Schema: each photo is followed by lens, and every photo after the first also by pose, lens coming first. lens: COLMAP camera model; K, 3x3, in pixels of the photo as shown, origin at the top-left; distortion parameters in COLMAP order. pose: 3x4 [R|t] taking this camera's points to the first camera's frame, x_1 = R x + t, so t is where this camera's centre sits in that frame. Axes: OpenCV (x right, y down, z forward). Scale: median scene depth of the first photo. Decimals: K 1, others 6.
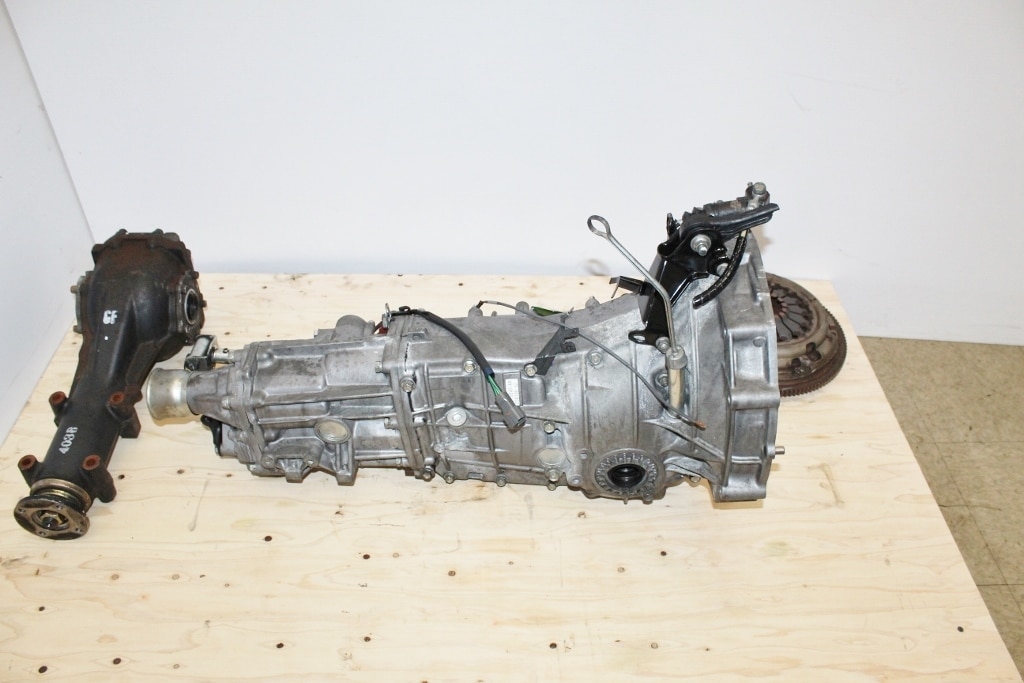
lens RADIAL K [[851.3, 0, 517.6], [0, 851.3, 342.3], [0, 0, 1]] dist [-0.155329, 0.130295]
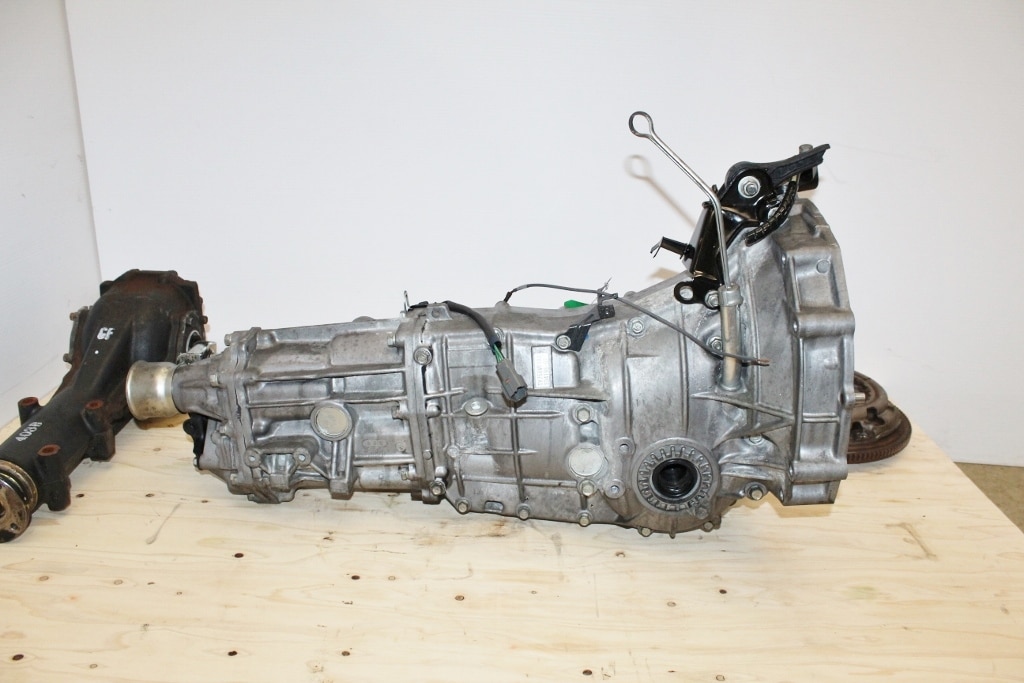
lens RADIAL K [[851.3, 0, 518.5], [0, 851.3, 345.9], [0, 0, 1]] dist [-0.155329, 0.130295]
pose [[0.999296, 0.024843, -0.028097, -0.005814], [-0.033297, 0.932457, -0.359743, 0.336551], [0.017262, 0.360425, 0.932628, 0.170293]]
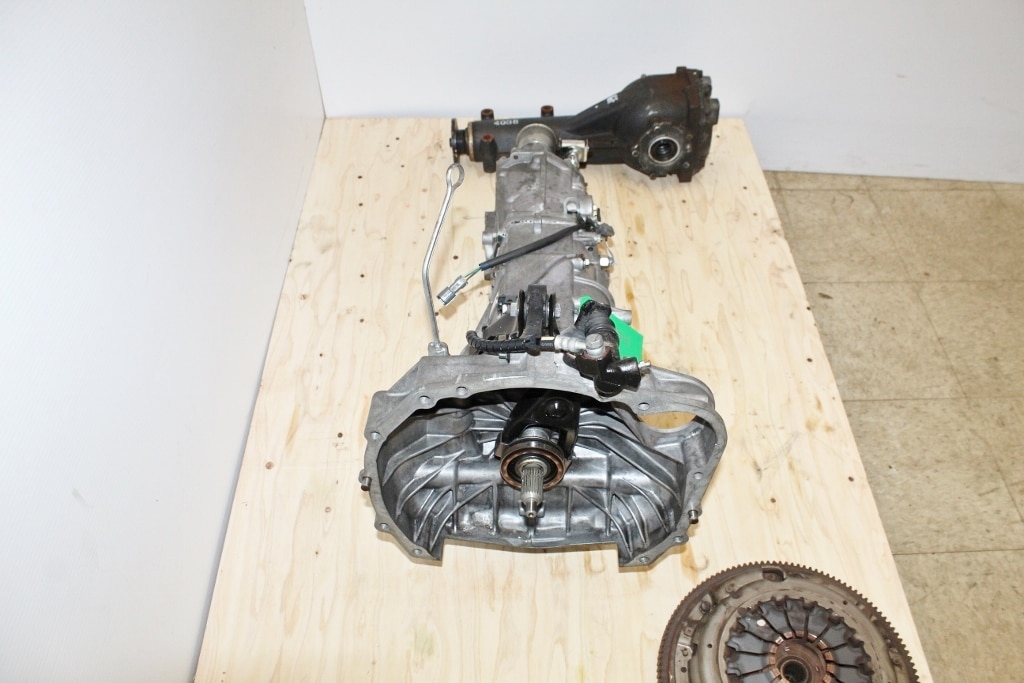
lens RADIAL K [[851.3, 0, 519.3], [0, 851.3, 344.9], [0, 0, 1]] dist [-0.155329, 0.130295]
pose [[-0.008577, 0.722479, -0.691340, 0.725216], [-0.658384, 0.516283, 0.547706, -0.492329], [0.752633, 0.459865, 0.471240, 0.529305]]
